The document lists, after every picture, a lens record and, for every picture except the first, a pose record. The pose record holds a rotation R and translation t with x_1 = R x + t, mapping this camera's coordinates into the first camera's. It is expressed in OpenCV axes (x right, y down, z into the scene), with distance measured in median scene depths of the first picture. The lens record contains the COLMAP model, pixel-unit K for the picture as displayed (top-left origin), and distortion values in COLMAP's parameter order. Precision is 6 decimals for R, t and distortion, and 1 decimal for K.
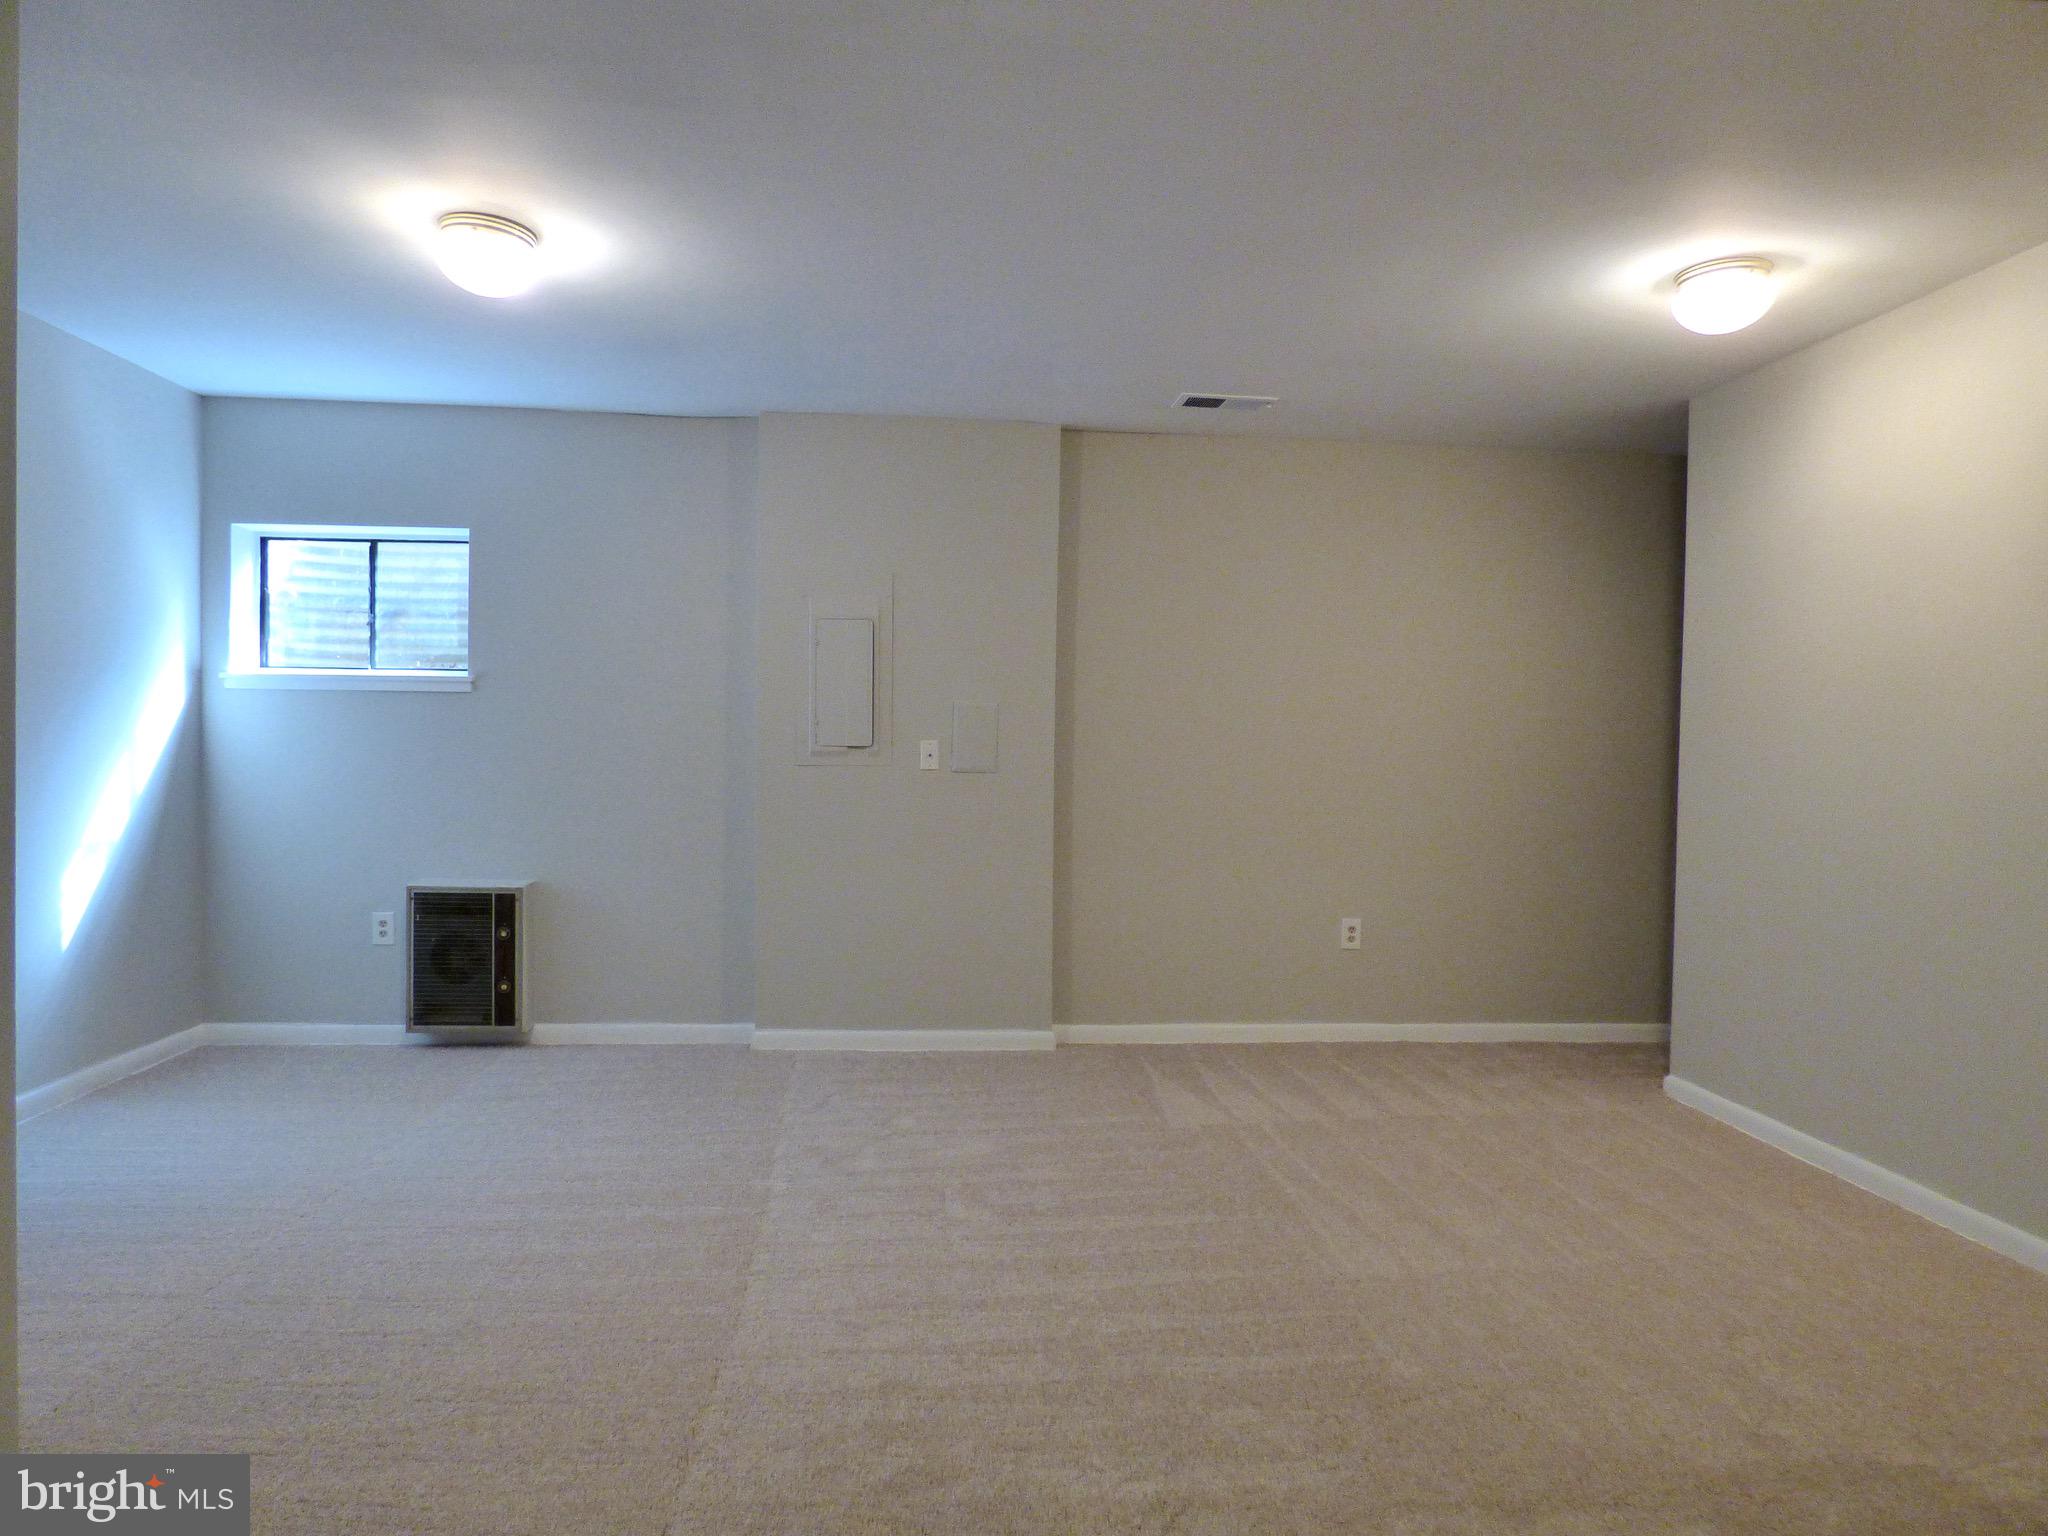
lens RADIAL K [[1227.8, 0, 1027.1], [0, 1227.8, 758.2], [0, 0, 1]] dist [-0.014367, 0.004037]
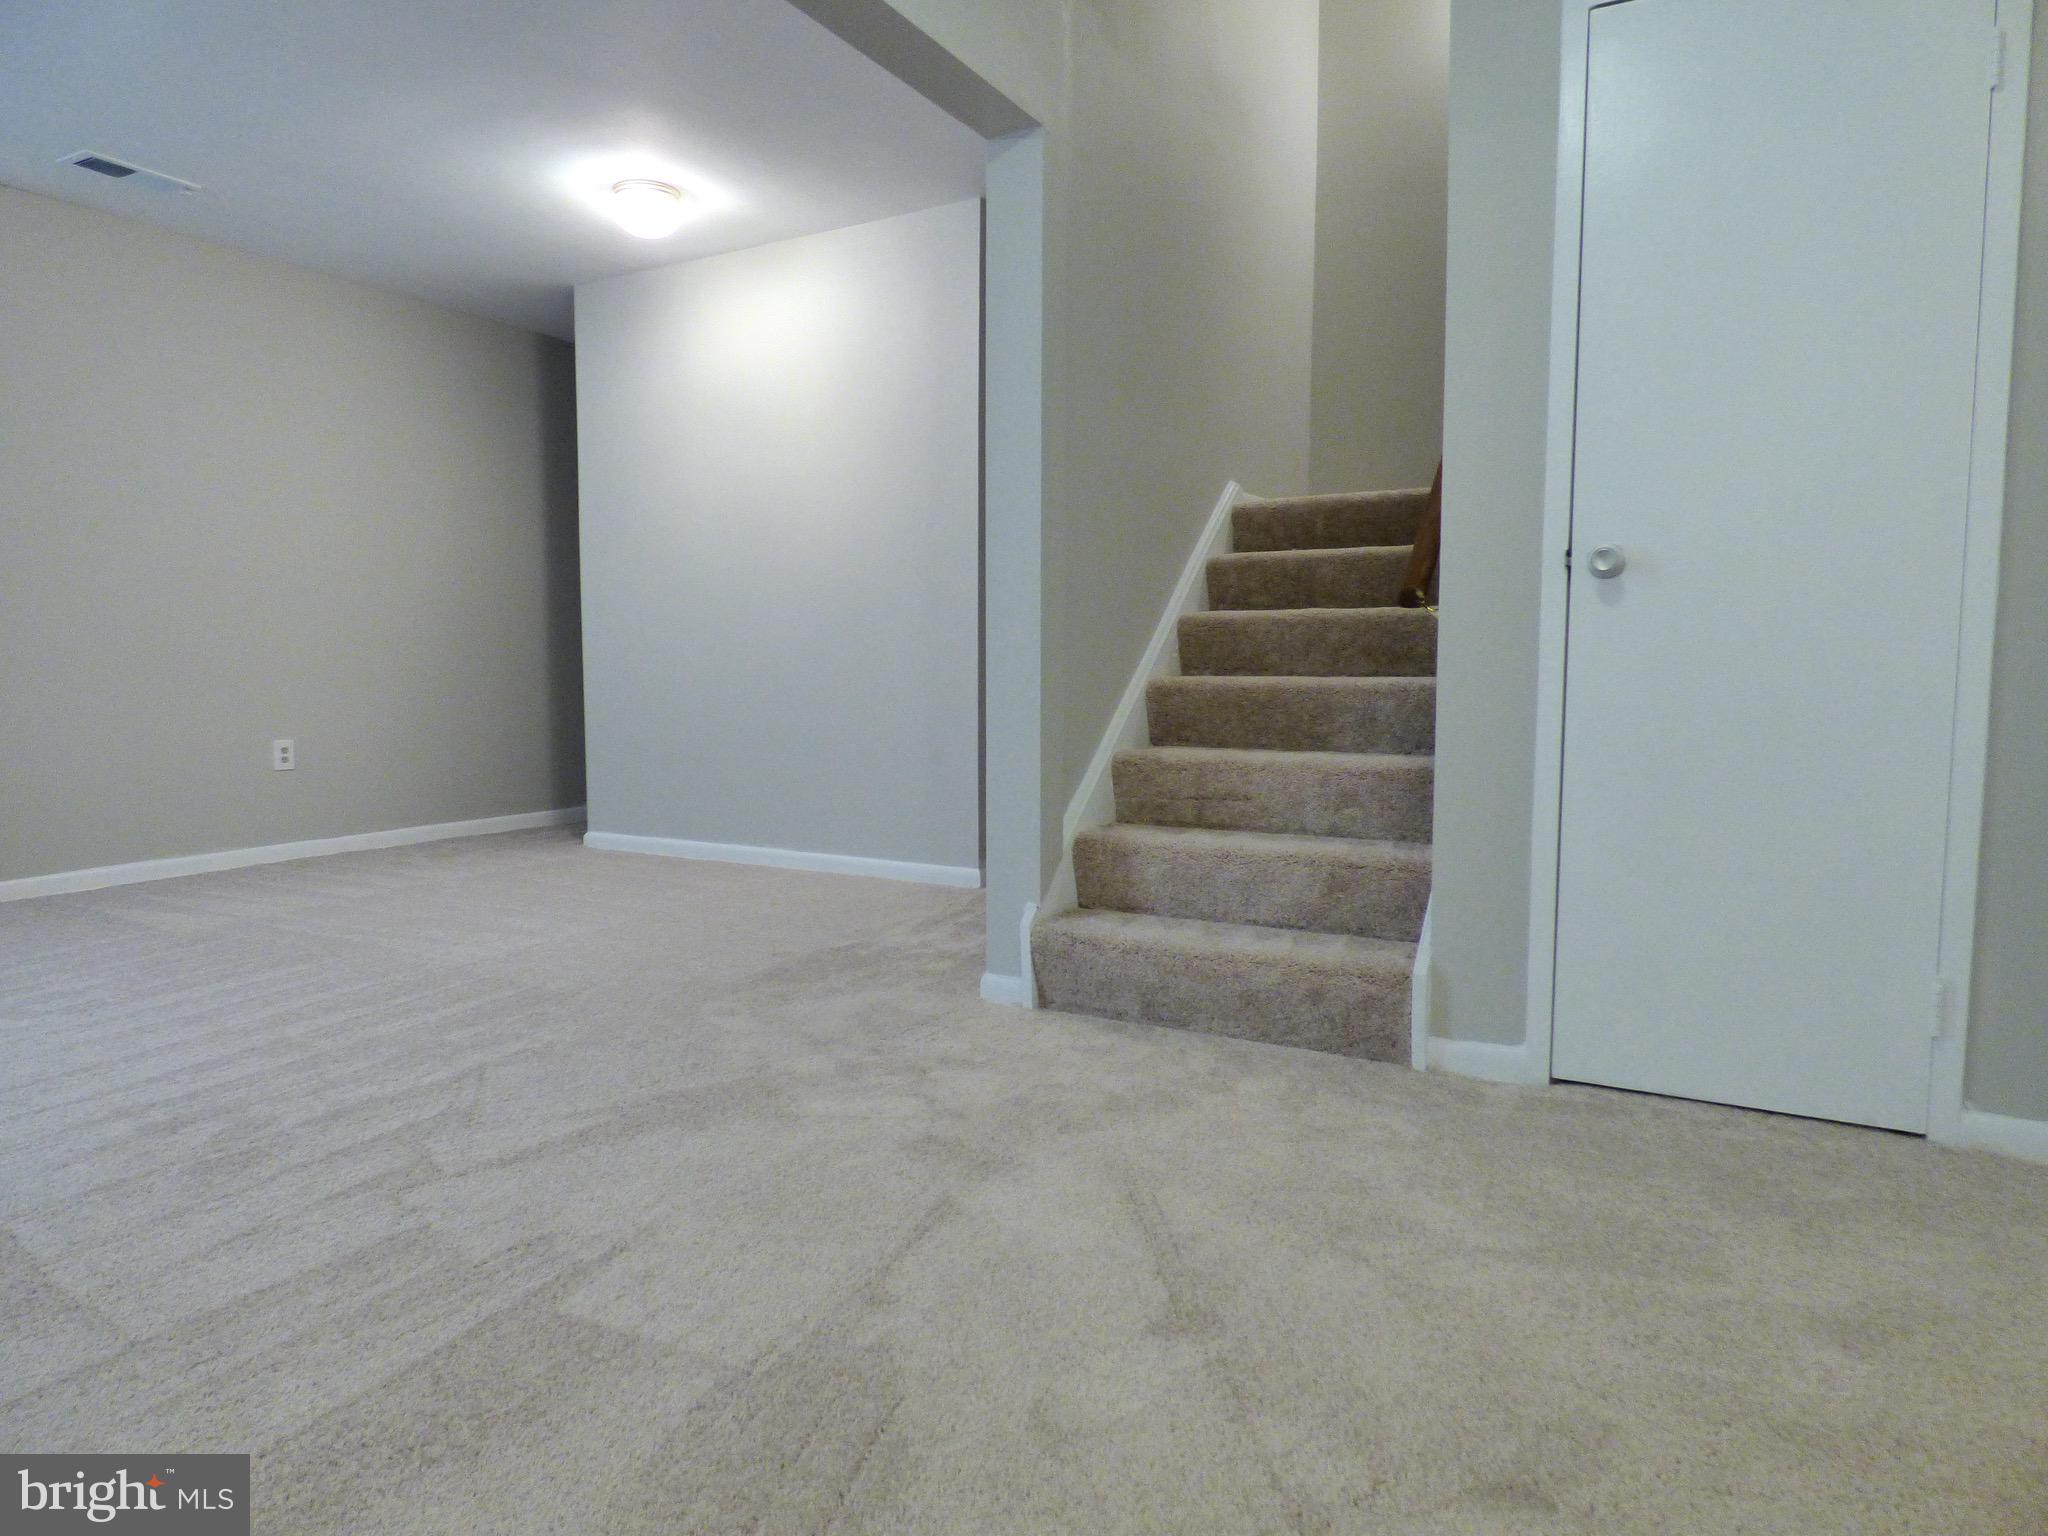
lens RADIAL K [[1227.8, 0, 1023.3], [0, 1227.8, 762.8], [0, 0, 1]] dist [-0.014367, 0.004037]
pose [[0.569189, -0.089074, 0.817368, -0.248196], [0.017863, 0.995219, 0.096016, 0.074491], [-0.822013, -0.040050, 0.568059, -0.085566]]
